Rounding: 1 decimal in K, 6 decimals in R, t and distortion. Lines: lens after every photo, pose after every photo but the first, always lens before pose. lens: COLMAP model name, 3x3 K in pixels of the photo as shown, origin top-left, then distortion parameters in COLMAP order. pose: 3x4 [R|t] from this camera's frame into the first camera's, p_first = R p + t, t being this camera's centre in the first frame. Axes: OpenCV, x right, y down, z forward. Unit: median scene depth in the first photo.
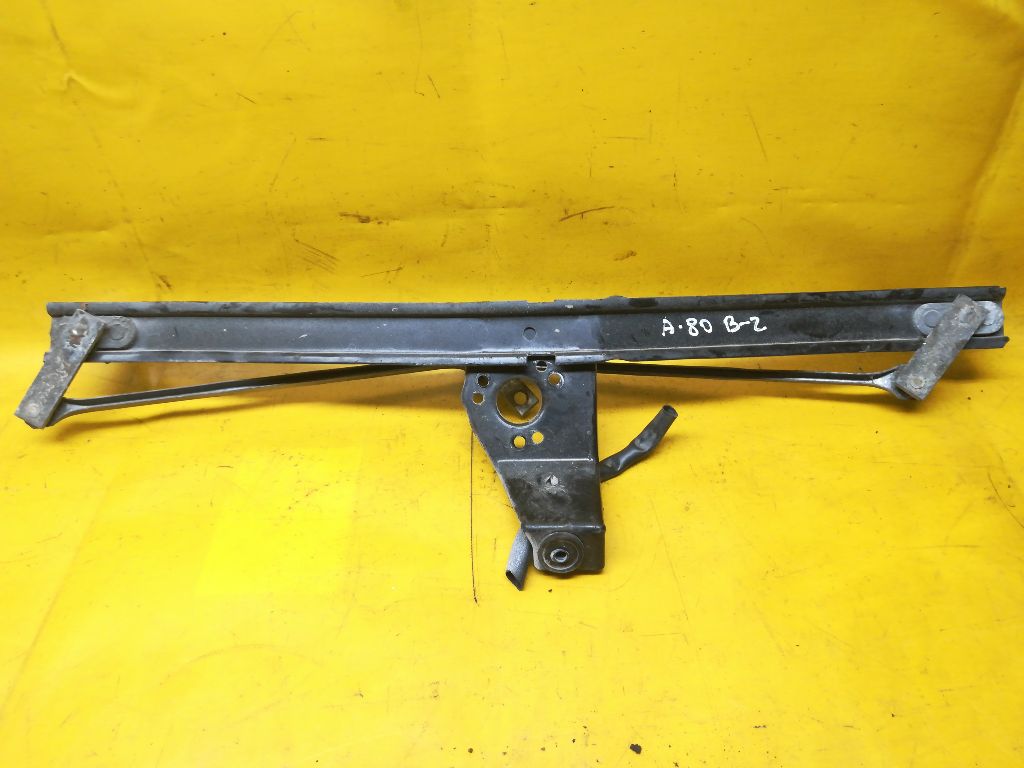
lens RADIAL K [[798.5, 0, 514.3], [0, 798.5, 391.0], [0, 0, 1]] dist [0.046414, -0.075367]
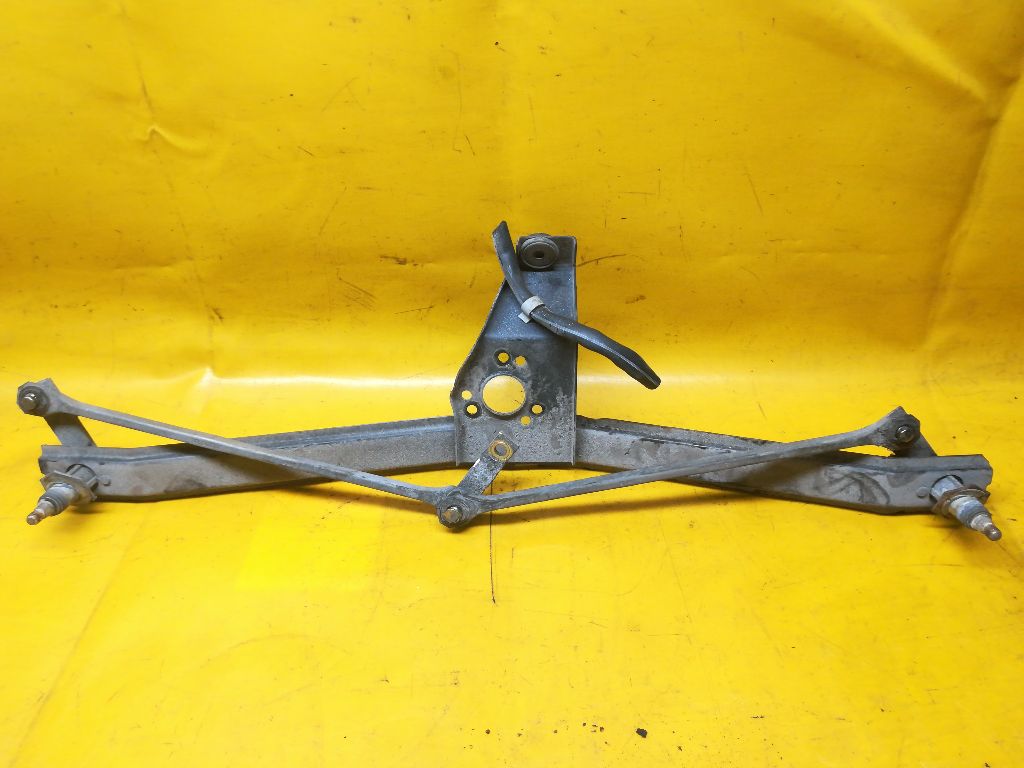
lens RADIAL K [[798.5, 0, 515.0], [0, 798.5, 383.8], [0, 0, 1]] dist [0.046414, -0.075367]
pose [[0.999635, 0.024046, -0.012331, -0.012645], [-0.025254, 0.993654, -0.109612, 0.081074], [0.009617, 0.109883, 0.993898, -0.095299]]
